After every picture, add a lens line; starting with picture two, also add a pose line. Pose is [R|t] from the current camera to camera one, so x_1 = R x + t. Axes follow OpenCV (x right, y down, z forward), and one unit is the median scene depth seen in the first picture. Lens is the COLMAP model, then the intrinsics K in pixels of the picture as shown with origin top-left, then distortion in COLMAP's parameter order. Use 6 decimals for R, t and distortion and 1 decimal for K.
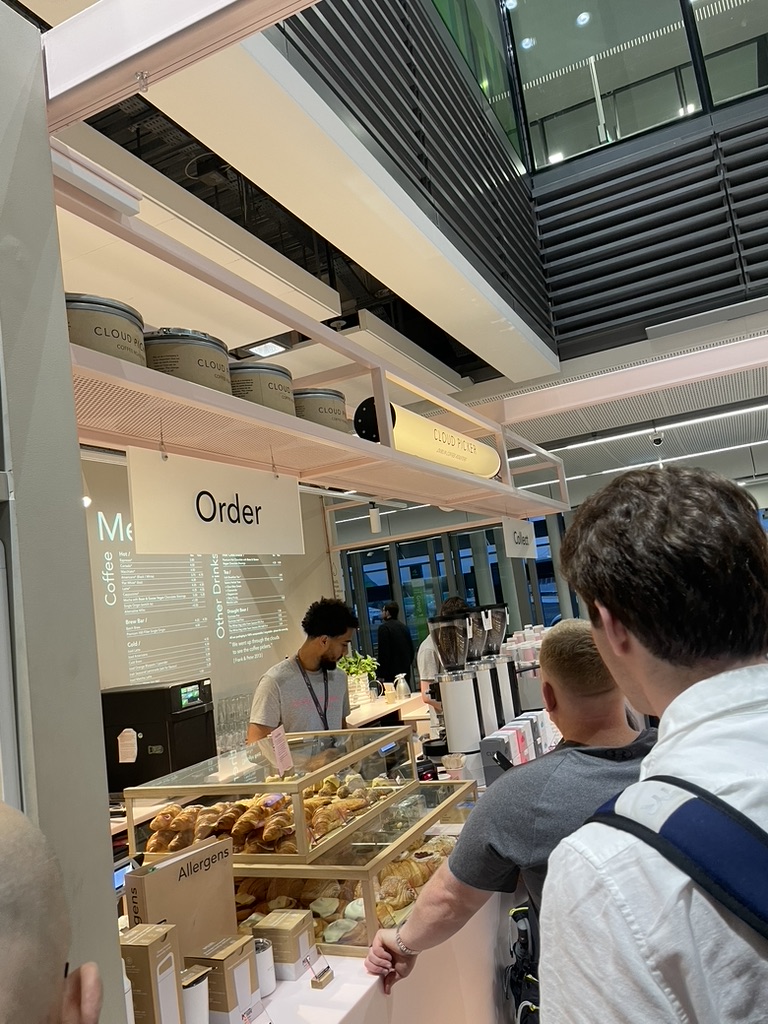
lens RADIAL K [[775.5, 0, 384.0], [0, 775.5, 512.0], [0, 0, 1]] dist [0.066187, -0.007388]
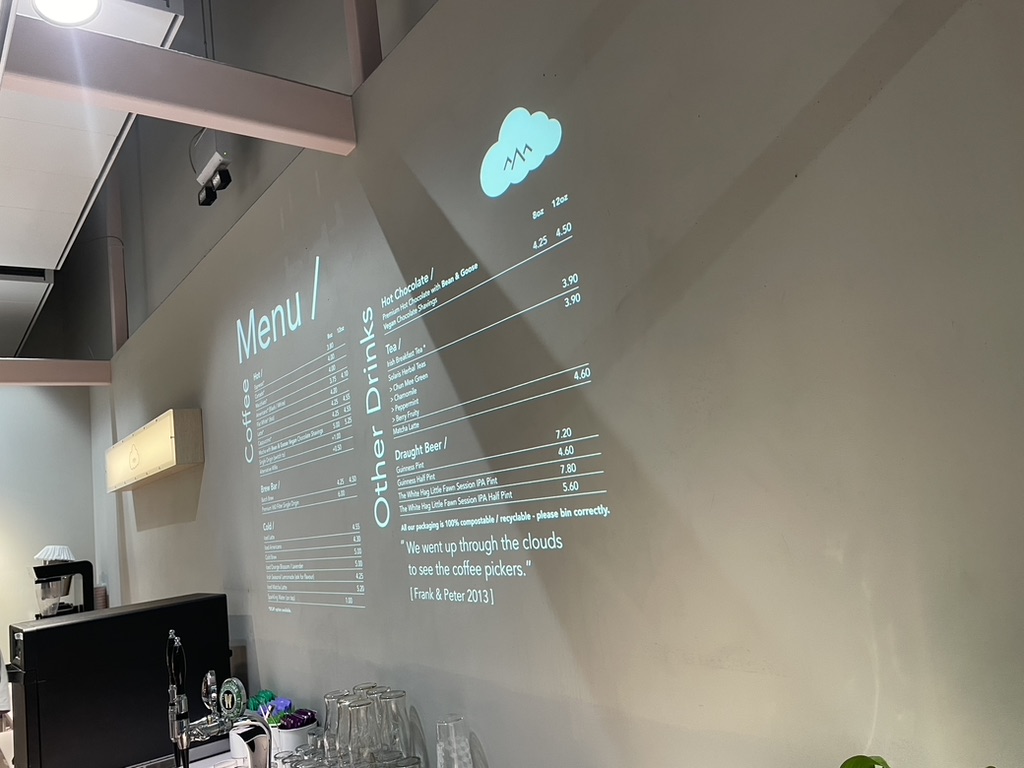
lens RADIAL K [[775.5, 0, 512.0], [0, 775.5, 384.0], [0, 0, 1]] dist [0.066187, -0.007388]
pose [[-0.447780, 0.051422, -0.892664, 0.098496], [0.282763, 0.955253, -0.086813, 0.142638], [0.848256, -0.291286, -0.442284, 1.216673]]
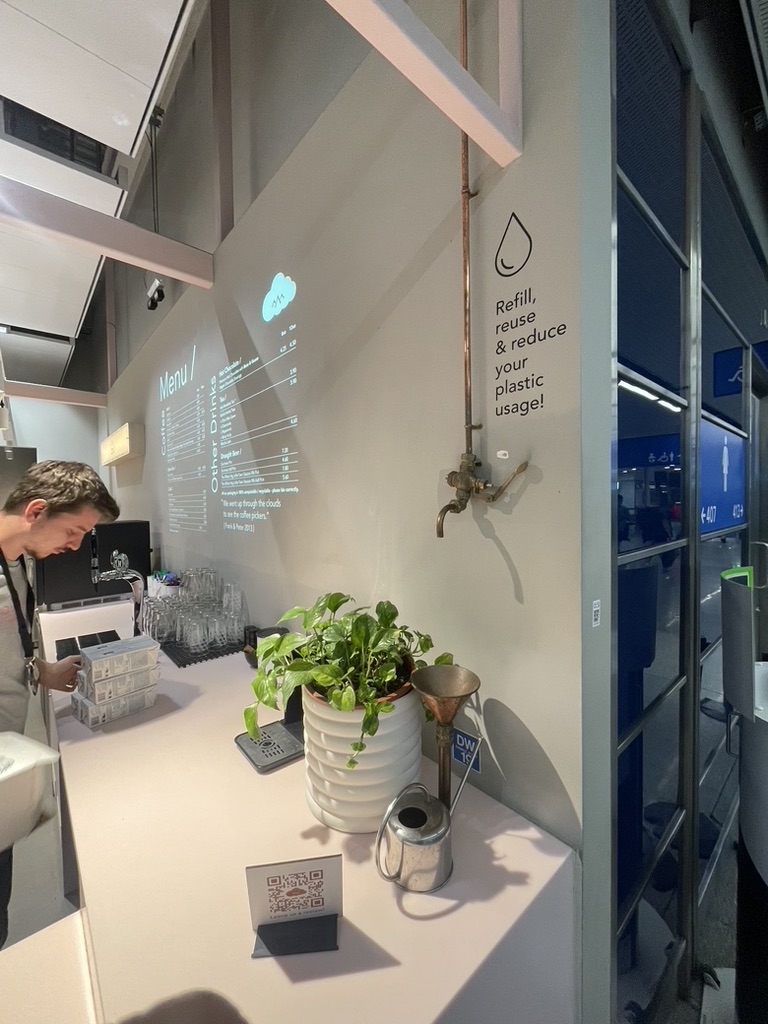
lens RADIAL K [[412.8, 0, 384.0], [0, 412.8, 512.0], [0, 0, 1]] dist [0.000539, 0.000071]
pose [[-0.394607, 0.159126, -0.904966, 0.088698], [0.174773, 0.979908, 0.096094, 0.166950], [0.902075, -0.120244, -0.414490, 1.282421]]
